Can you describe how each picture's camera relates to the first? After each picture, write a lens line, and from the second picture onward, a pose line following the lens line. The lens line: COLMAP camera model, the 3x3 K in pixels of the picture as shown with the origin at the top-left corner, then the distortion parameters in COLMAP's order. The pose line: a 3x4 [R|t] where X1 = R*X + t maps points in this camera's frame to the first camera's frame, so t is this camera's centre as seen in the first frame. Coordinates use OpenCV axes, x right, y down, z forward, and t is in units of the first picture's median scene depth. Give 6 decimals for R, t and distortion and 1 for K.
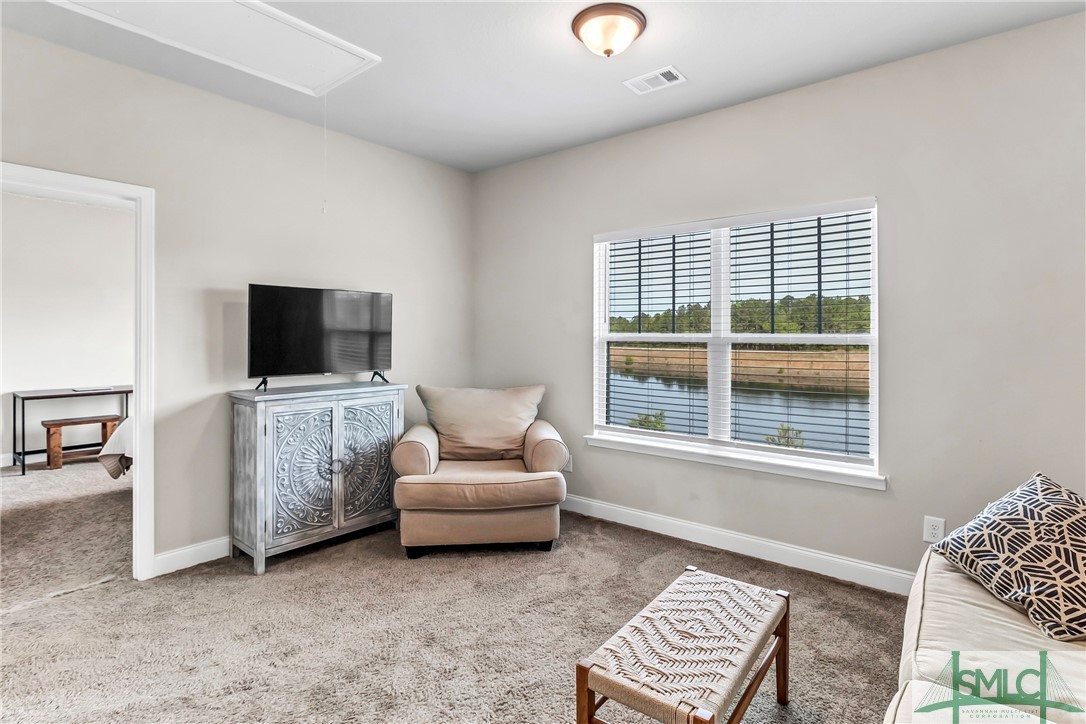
lens RADIAL K [[532.6, 0, 558.8], [0, 532.6, 347.2], [0, 0, 1]] dist [0.001167, 0.000414]
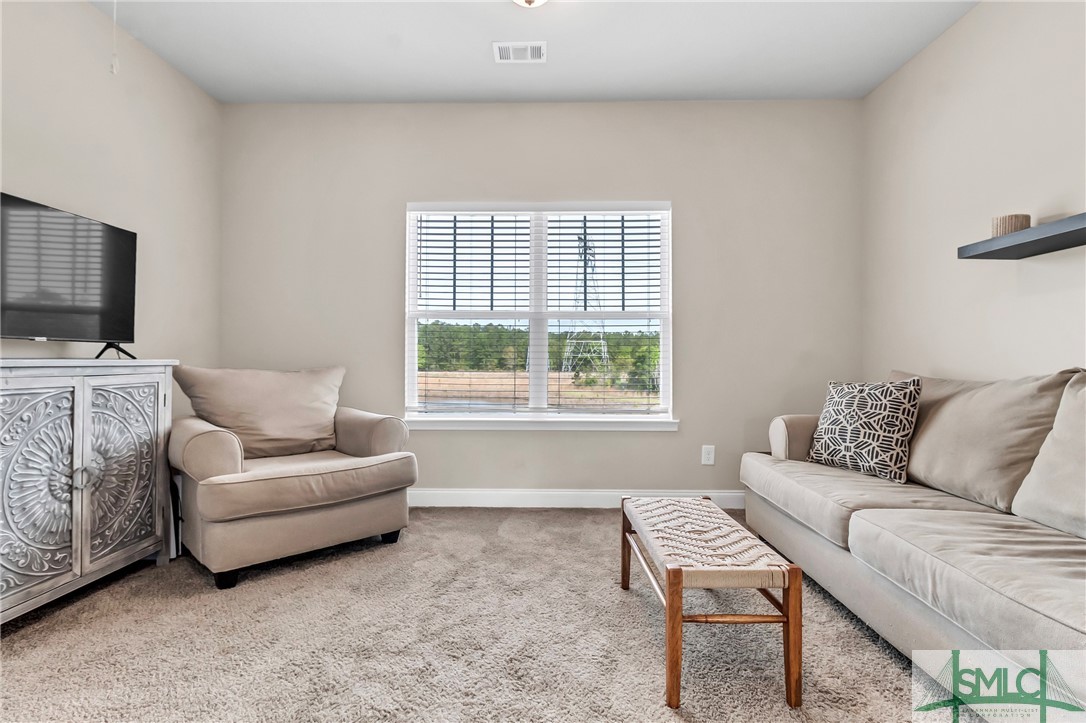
lens RADIAL K [[521.4, 0, 543.0], [0, 521.4, 361.5], [0, 0, 1]] dist [-0.002226, -0.000329]
pose [[0.798628, -0.004296, 0.601809, -0.350009], [0.012148, 0.999886, -0.008985, 0.094788], [-0.601702, 0.014486, 0.798589, 0.159519]]
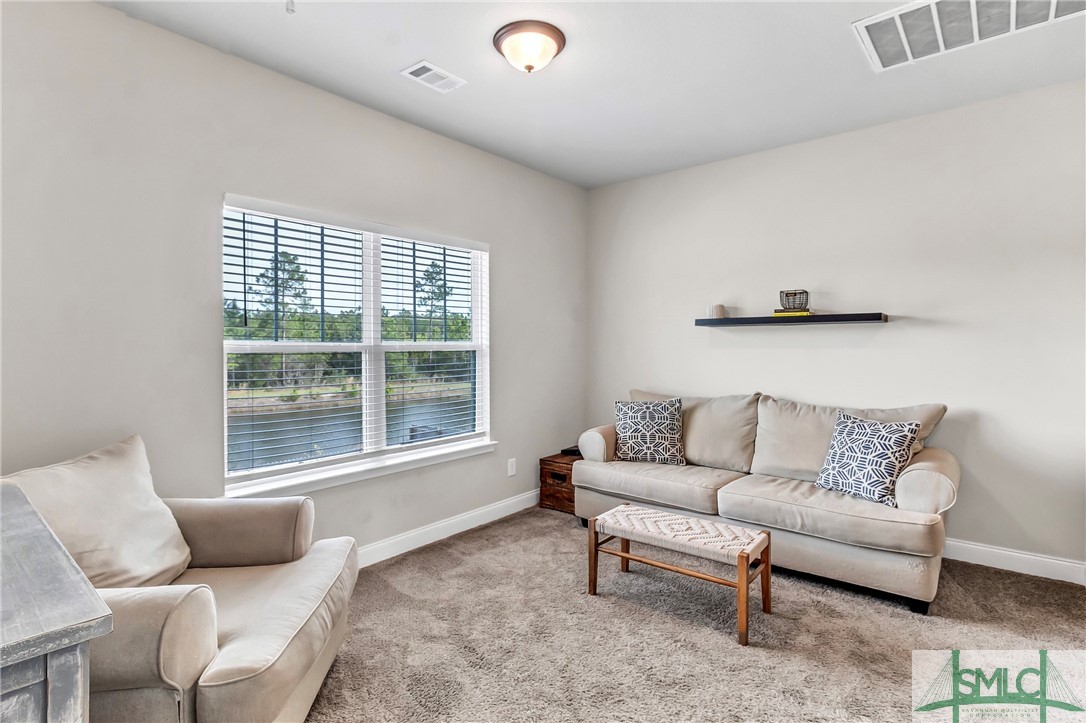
lens RADIAL K [[529.4, 0, 541.0], [0, 529.4, 346.9], [0, 0, 1]] dist [0.002944, 0.000577]
pose [[0.038699, -0.007706, 0.999221, -0.703783], [0.025515, 0.999652, 0.006721, -0.016031], [-0.998925, 0.025235, 0.038883, 0.702379]]
